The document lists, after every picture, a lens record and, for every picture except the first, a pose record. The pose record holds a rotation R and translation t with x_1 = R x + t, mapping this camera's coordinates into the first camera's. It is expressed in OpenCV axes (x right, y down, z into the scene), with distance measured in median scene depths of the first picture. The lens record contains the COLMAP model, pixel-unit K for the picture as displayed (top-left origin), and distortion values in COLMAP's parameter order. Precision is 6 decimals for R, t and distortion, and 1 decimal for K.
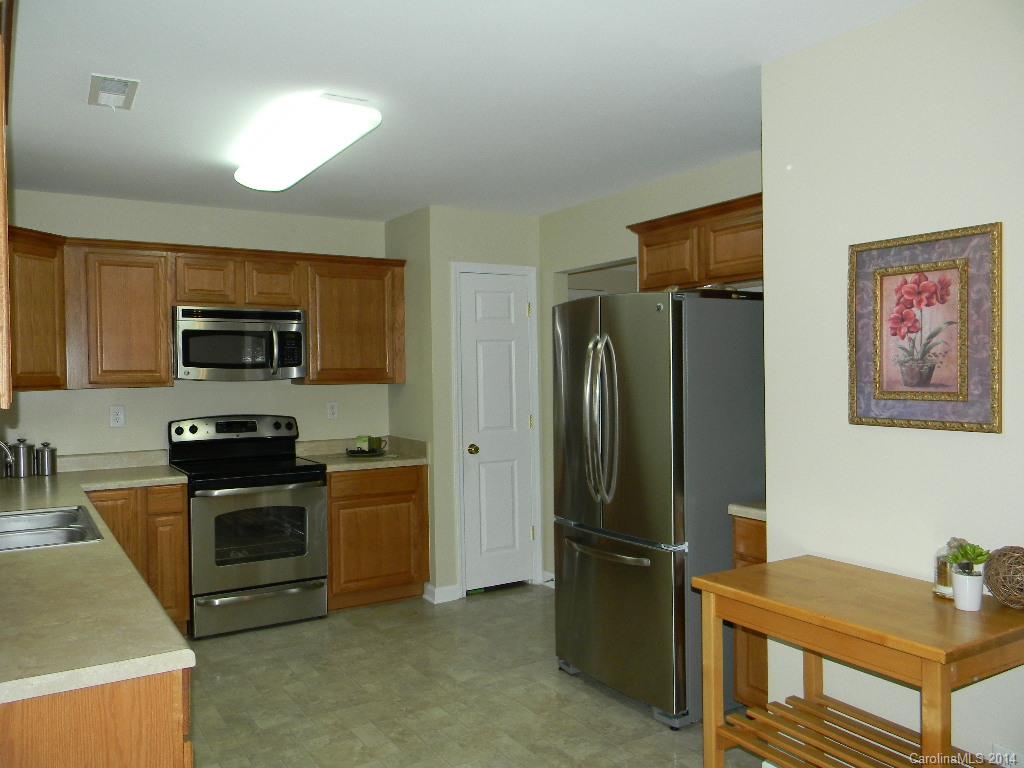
lens RADIAL K [[815.4, 0, 510.4], [0, 815.4, 383.9], [0, 0, 1]] dist [0.001670, -0.009693]
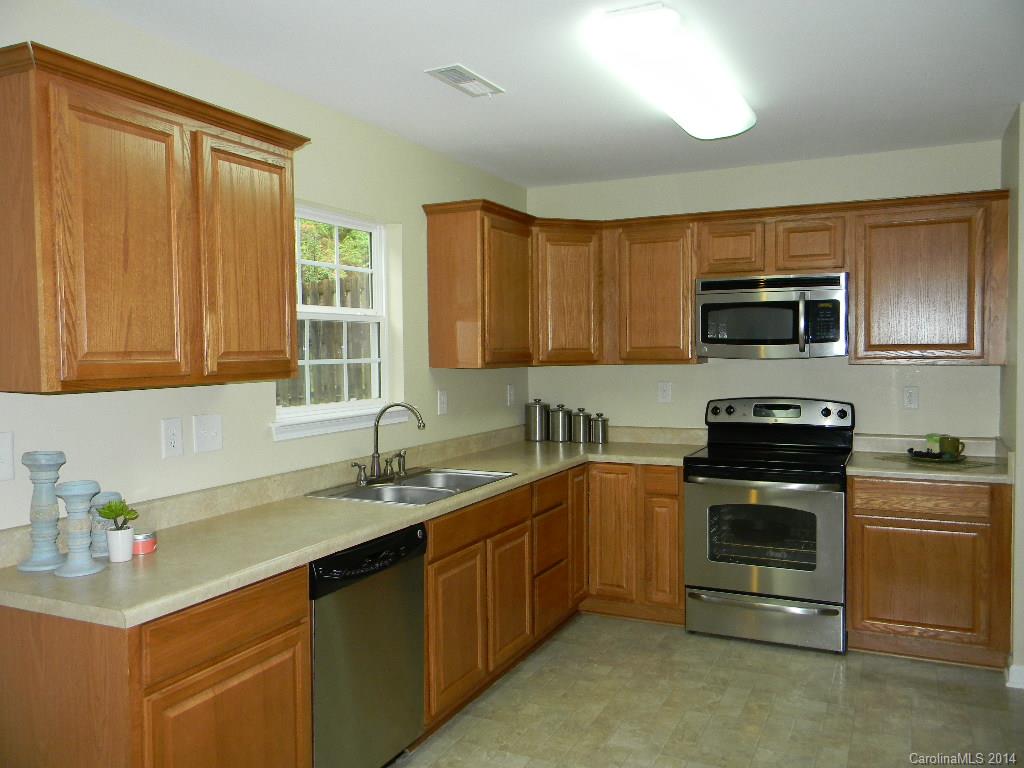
lens RADIAL K [[815.4, 0, 509.3], [0, 815.4, 381.8], [0, 0, 1]] dist [0.001670, -0.009693]
pose [[0.540861, 0.037494, -0.840276, 0.273683], [-0.013115, 0.999260, 0.036146, -0.007496], [0.841010, -0.008530, 0.540953, 0.303196]]
